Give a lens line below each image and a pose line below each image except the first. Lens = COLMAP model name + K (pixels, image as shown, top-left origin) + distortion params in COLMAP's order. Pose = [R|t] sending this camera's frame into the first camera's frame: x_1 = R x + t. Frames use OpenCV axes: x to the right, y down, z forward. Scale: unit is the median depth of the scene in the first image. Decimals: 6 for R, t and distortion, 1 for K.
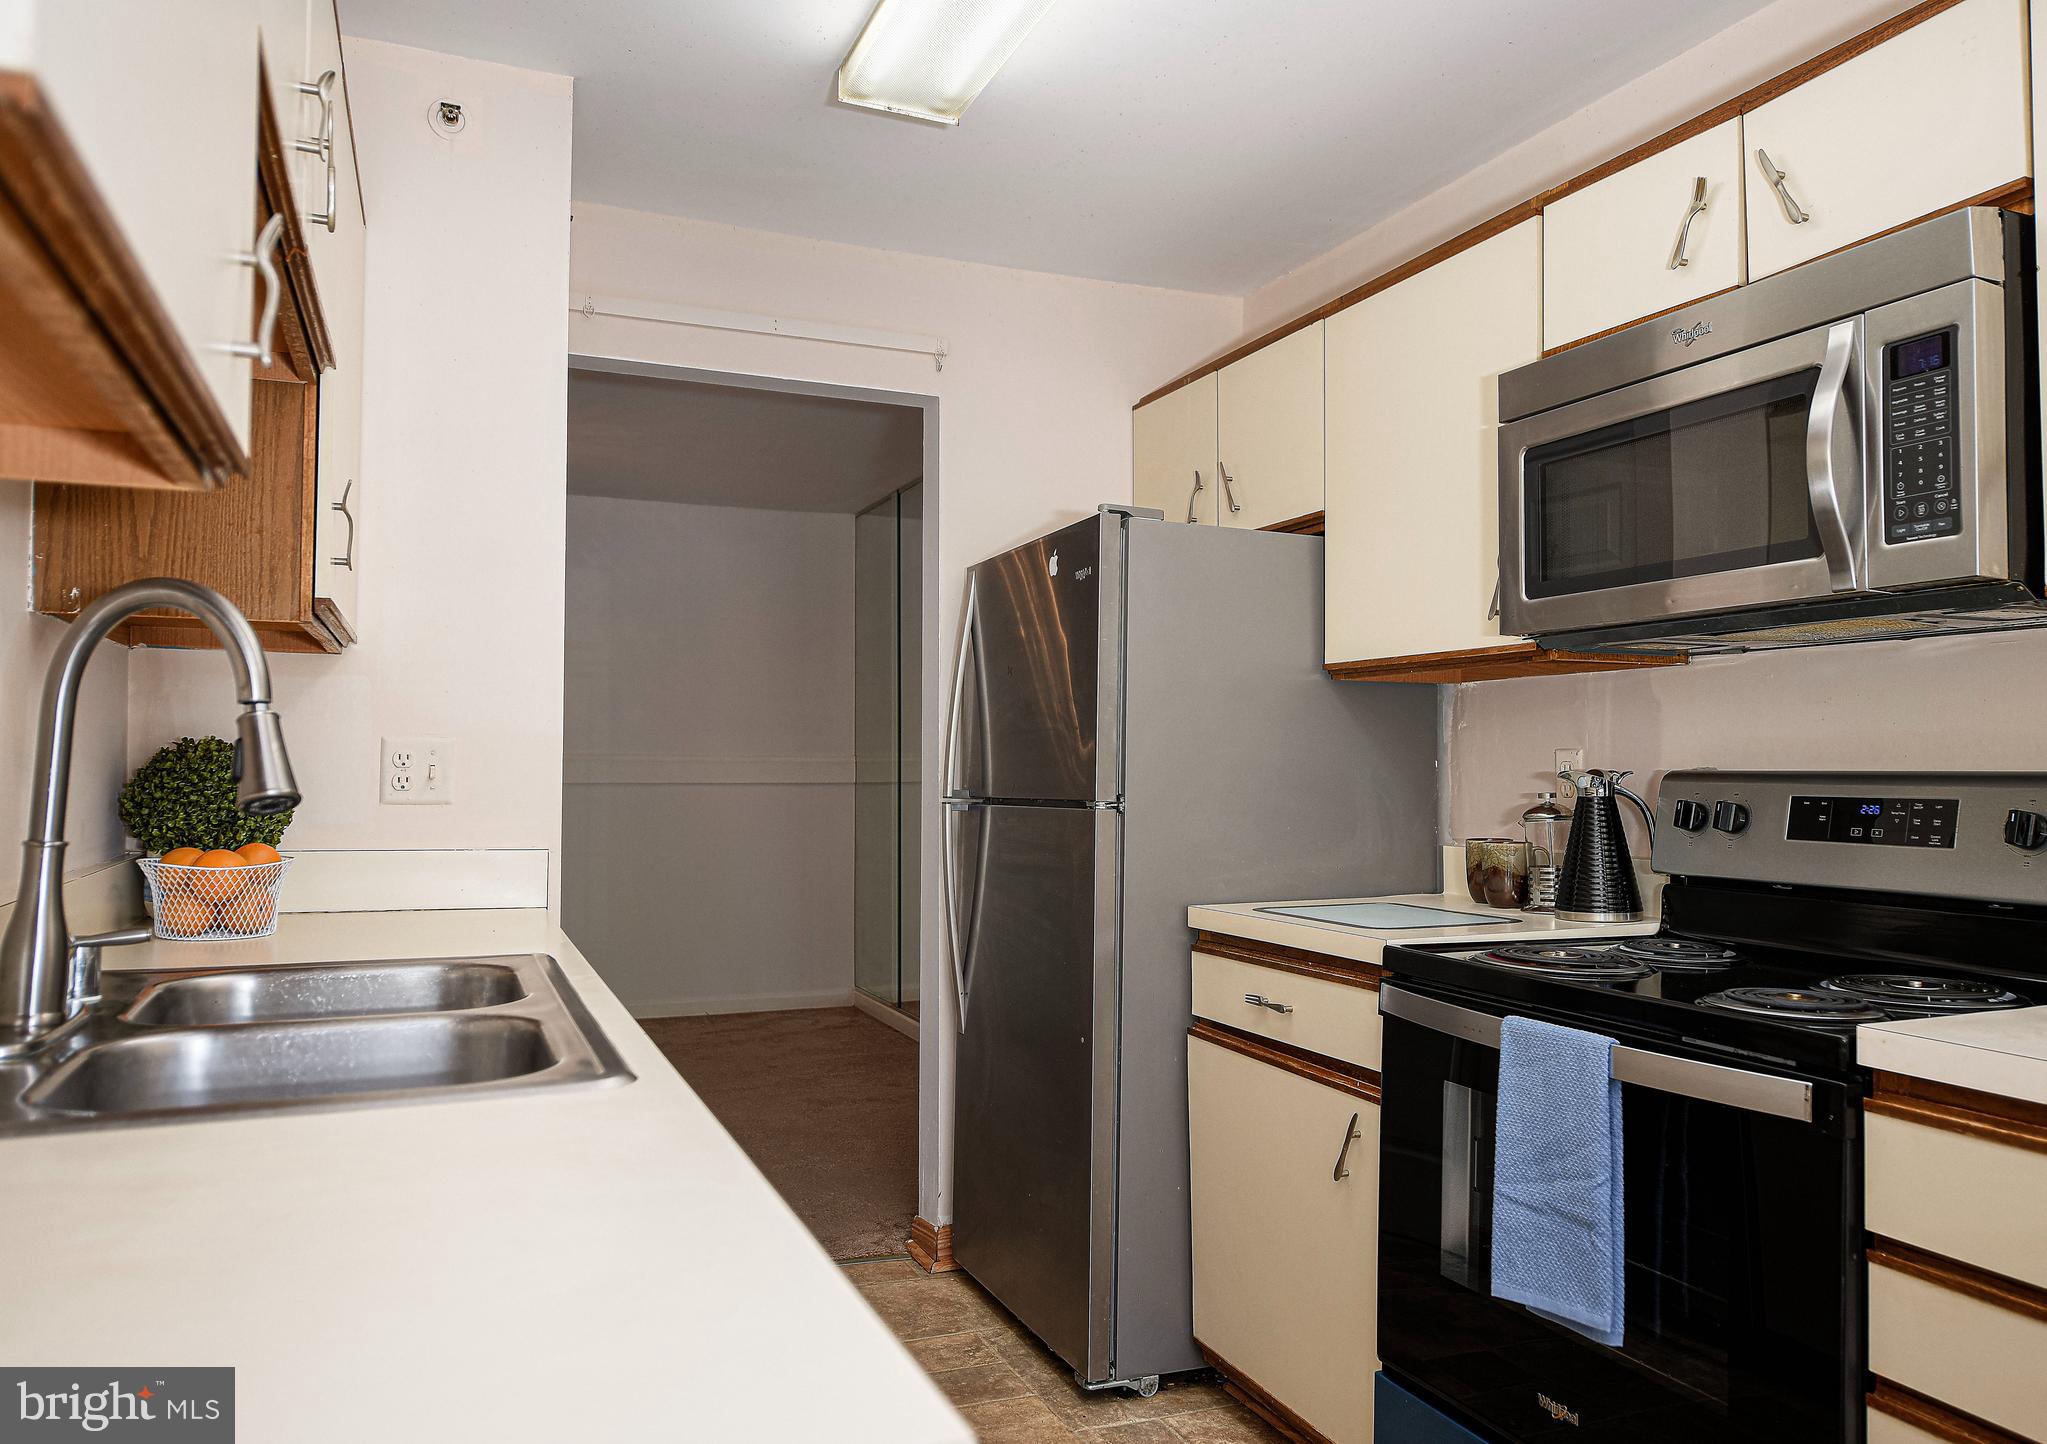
lens RADIAL K [[1425.1, 0, 1023.2], [0, 1425.1, 740.4], [0, 0, 1]] dist [-0.002084, -0.005625]
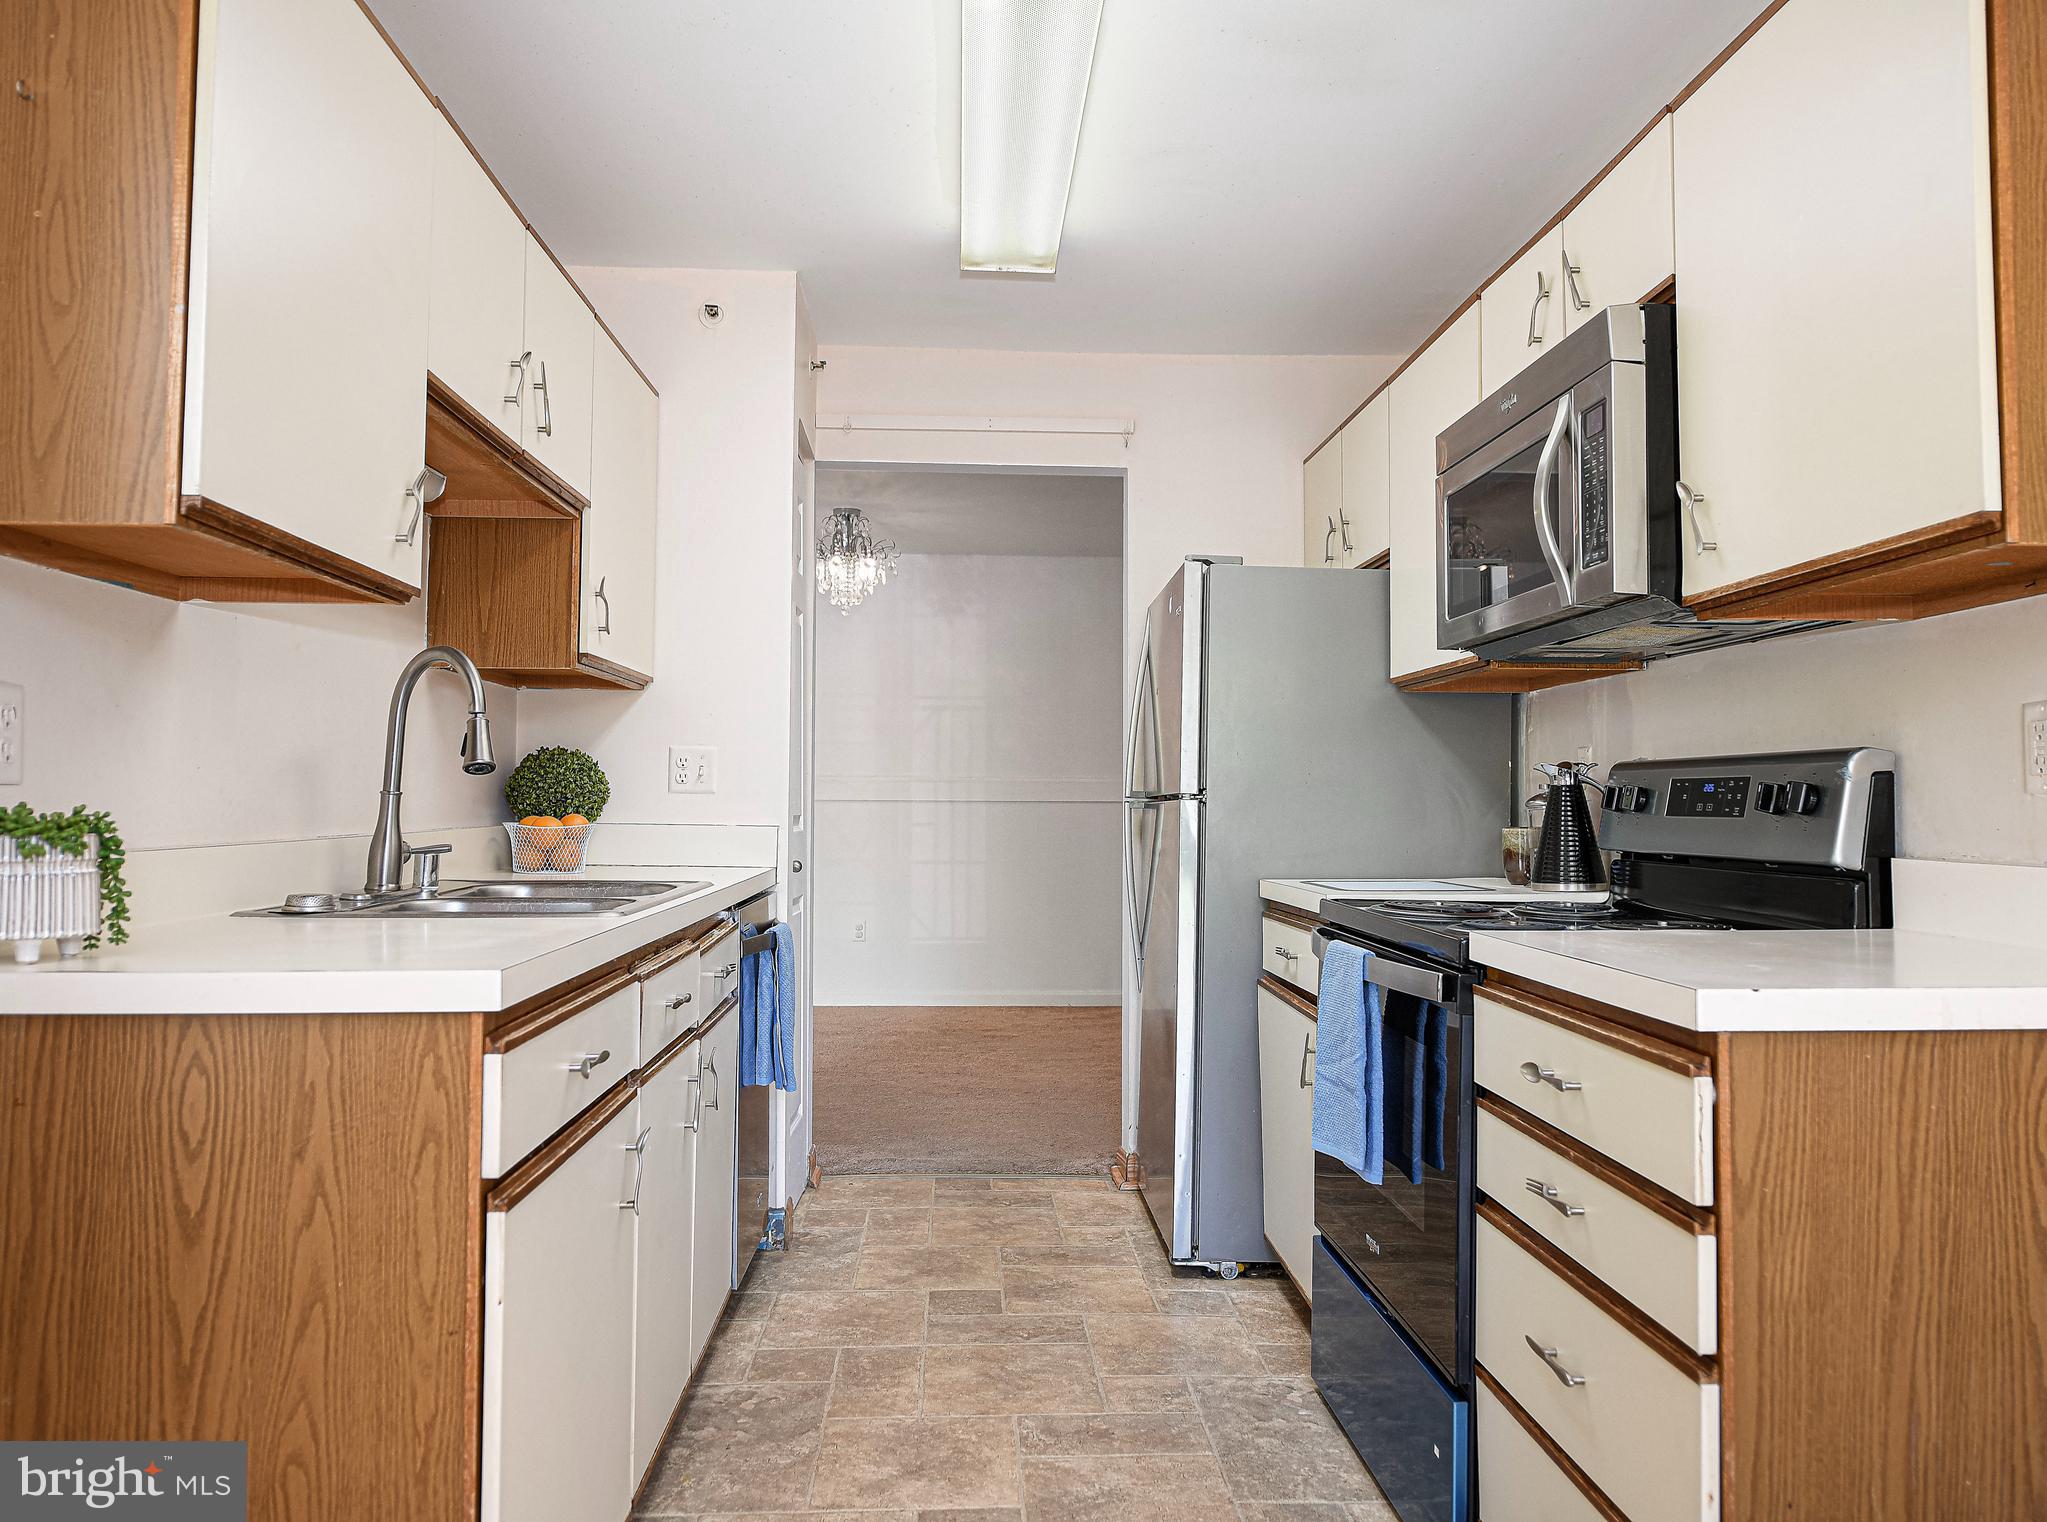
lens RADIAL K [[1433.4, 0, 1022.4], [0, 1433.4, 757.7], [0, 0, 1]] dist [-0.003760, 0.001469]
pose [[0.941323, -0.009199, -0.337380, 0.384816], [0.005300, 0.999908, -0.012477, 0.029604], [0.337464, 0.009957, 0.941286, -0.255019]]
